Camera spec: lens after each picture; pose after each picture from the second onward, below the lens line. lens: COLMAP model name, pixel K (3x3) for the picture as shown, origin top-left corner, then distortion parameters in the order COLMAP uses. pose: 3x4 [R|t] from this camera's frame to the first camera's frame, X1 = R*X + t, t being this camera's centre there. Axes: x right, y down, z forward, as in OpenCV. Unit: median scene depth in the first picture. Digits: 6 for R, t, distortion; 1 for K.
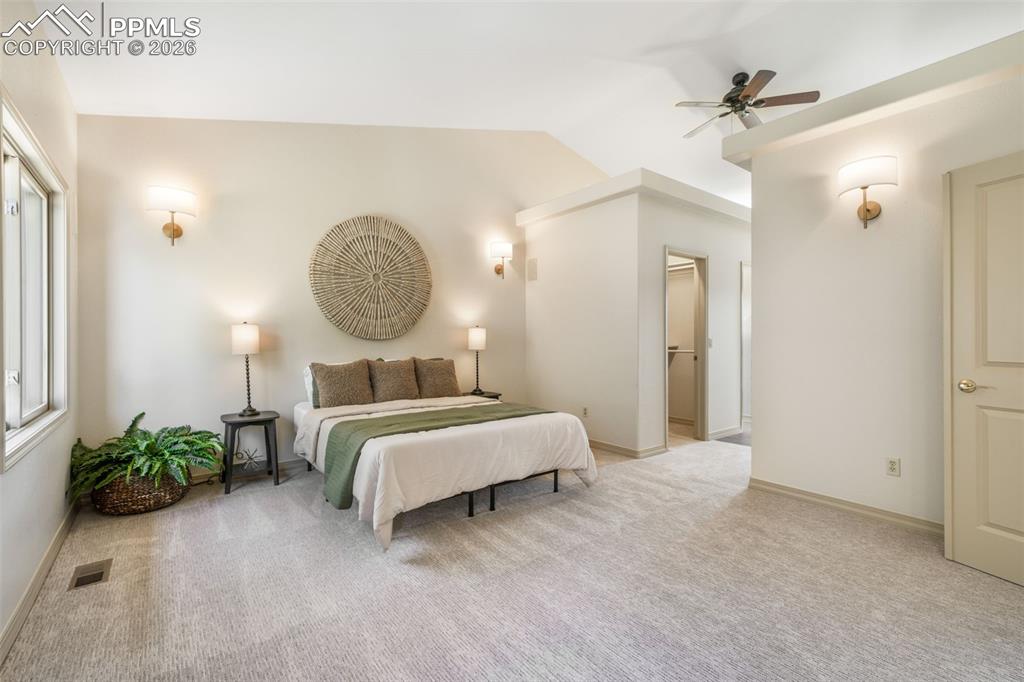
lens RADIAL K [[475.1, 0, 496.9], [0, 475.1, 341.1], [0, 0, 1]] dist [0.015818, 0.000182]
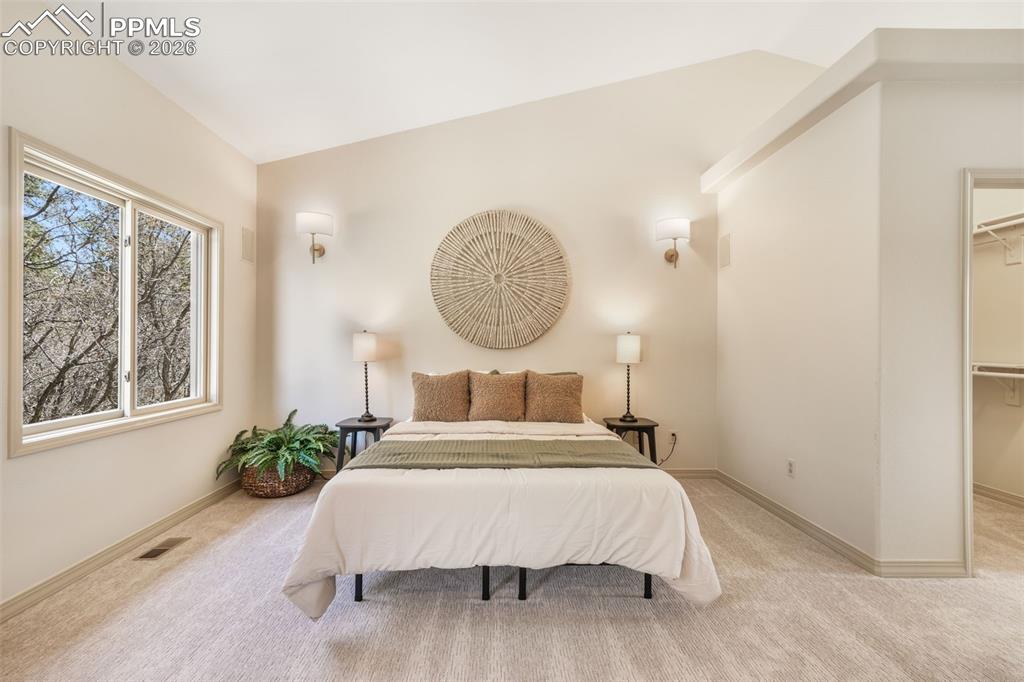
lens RADIAL K [[451.8, 0, 512.6], [0, 451.8, 344.7], [0, 0, 1]] dist [0.010623, 0.000538]
pose [[0.805252, 0.004973, -0.592912, 0.282642], [-0.011011, 0.999918, -0.006567, -0.005399], [0.592831, 0.011816, 0.805240, 0.356477]]
